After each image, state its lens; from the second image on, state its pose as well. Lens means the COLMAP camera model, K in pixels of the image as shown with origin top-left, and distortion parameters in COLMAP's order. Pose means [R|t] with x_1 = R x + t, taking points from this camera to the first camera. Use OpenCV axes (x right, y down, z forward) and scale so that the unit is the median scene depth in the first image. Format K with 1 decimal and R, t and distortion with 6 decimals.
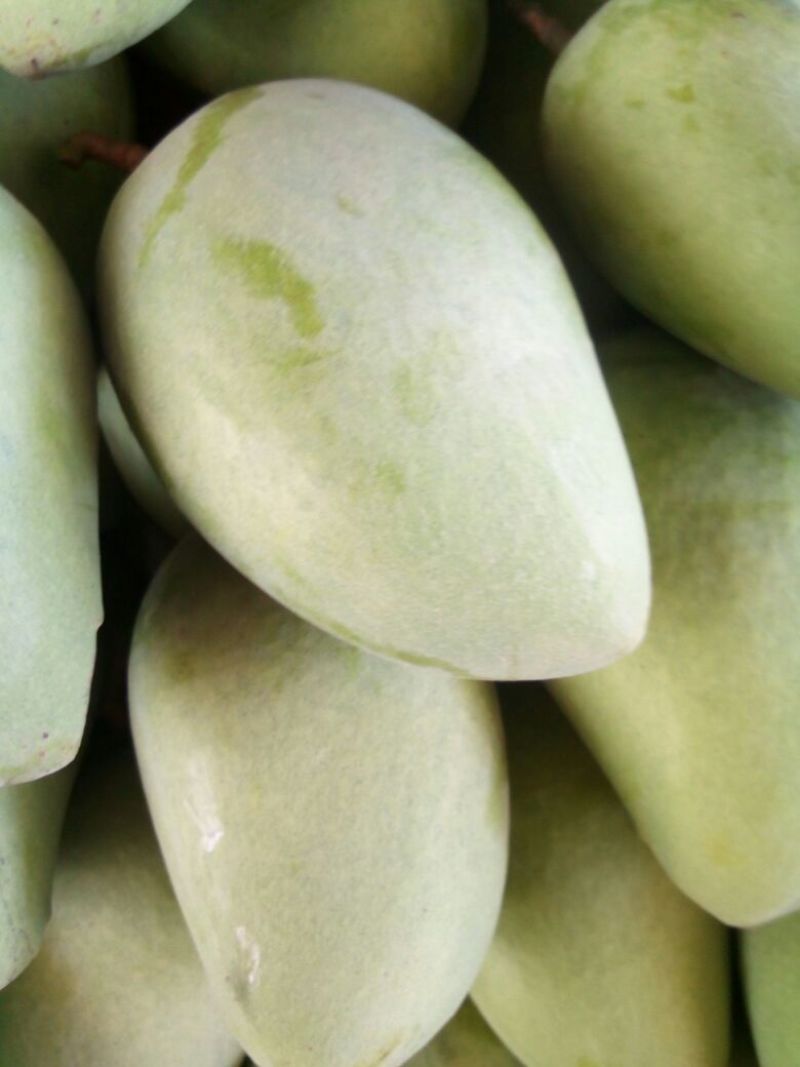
lens RADIAL K [[1062.1, 0, 406.0], [0, 1062.1, 529.3], [0, 0, 1]] dist [-0.067995, 0.000000]
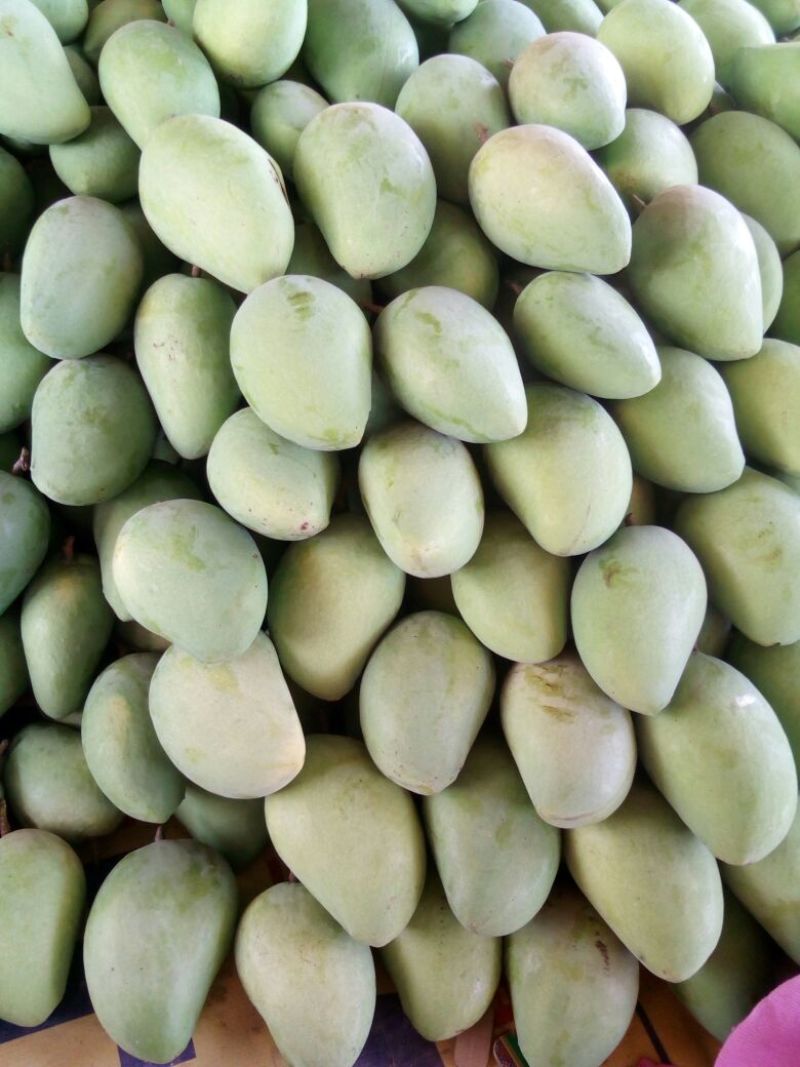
lens RADIAL K [[1062.1, 0, 402.2], [0, 1062.1, 540.7], [0, 0, 1]] dist [-0.067995, 0.000000]
pose [[0.994009, 0.087819, -0.065065, 0.078937], [-0.104350, 0.939605, -0.325966, 1.459268], [0.032509, 0.330802, 0.943140, -1.952282]]
